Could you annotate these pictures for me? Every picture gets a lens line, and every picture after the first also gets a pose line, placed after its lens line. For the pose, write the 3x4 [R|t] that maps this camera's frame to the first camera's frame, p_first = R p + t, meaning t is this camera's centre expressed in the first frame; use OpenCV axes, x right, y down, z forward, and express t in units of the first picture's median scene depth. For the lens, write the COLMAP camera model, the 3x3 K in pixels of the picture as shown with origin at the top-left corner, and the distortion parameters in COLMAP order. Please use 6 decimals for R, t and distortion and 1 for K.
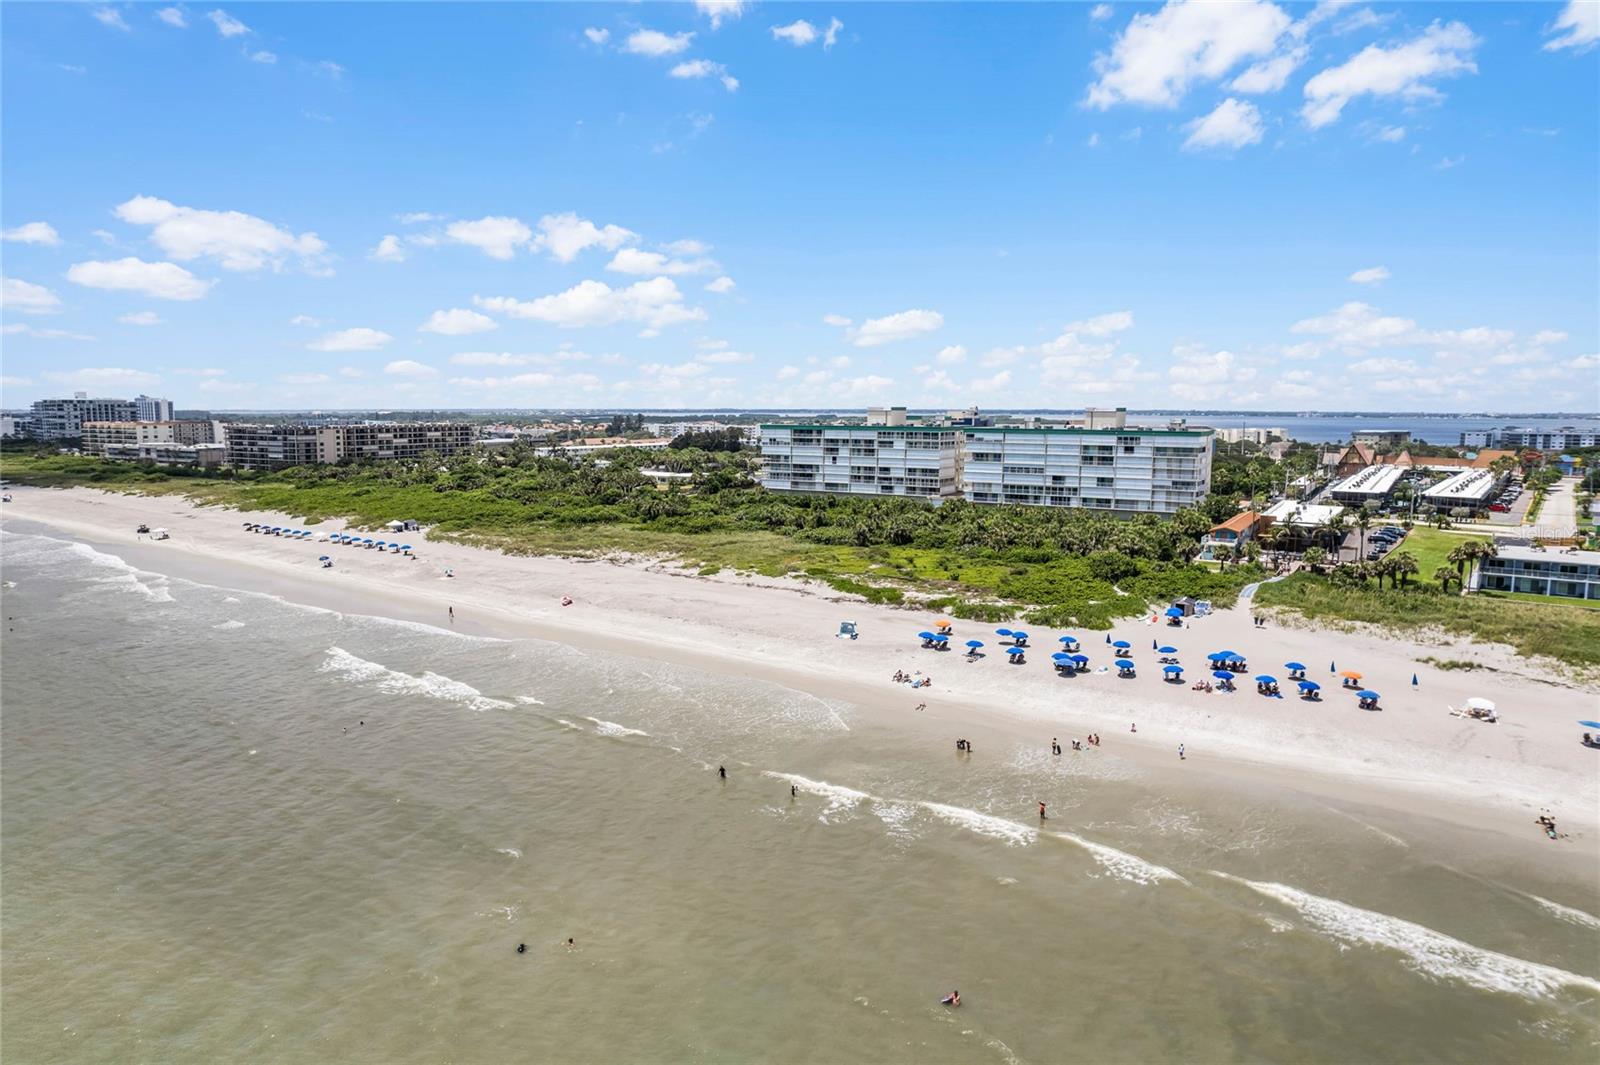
lens RADIAL K [[1026.5, 0, 800.0], [0, 1026.5, 532.5], [0, 0, 1]] dist [-0.070110, 0.059264]
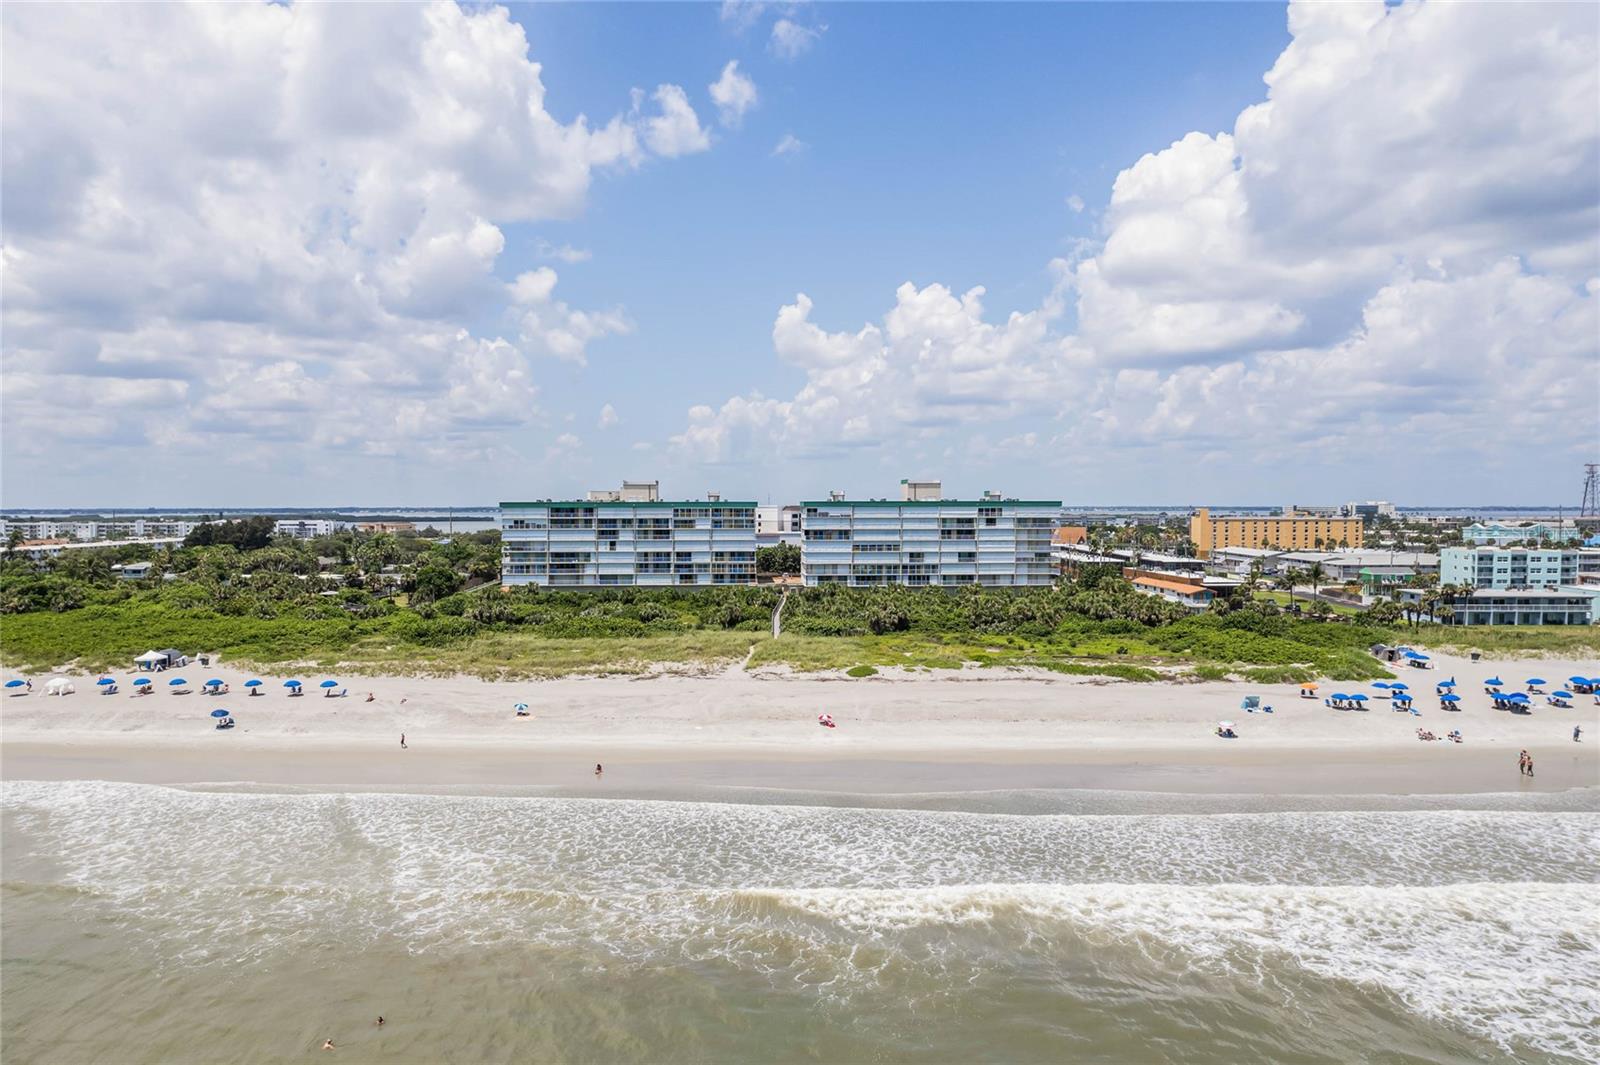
lens RADIAL K [[1179.6, 0, 799.1], [0, 1179.6, 574.9], [0, 0, 1]] dist [-0.053128, -0.001242]
pose [[0.818302, -0.036966, 0.573599, -0.423905], [0.072792, 0.996560, -0.039620, -0.001630], [-0.570161, 0.074175, 0.818178, 0.198158]]
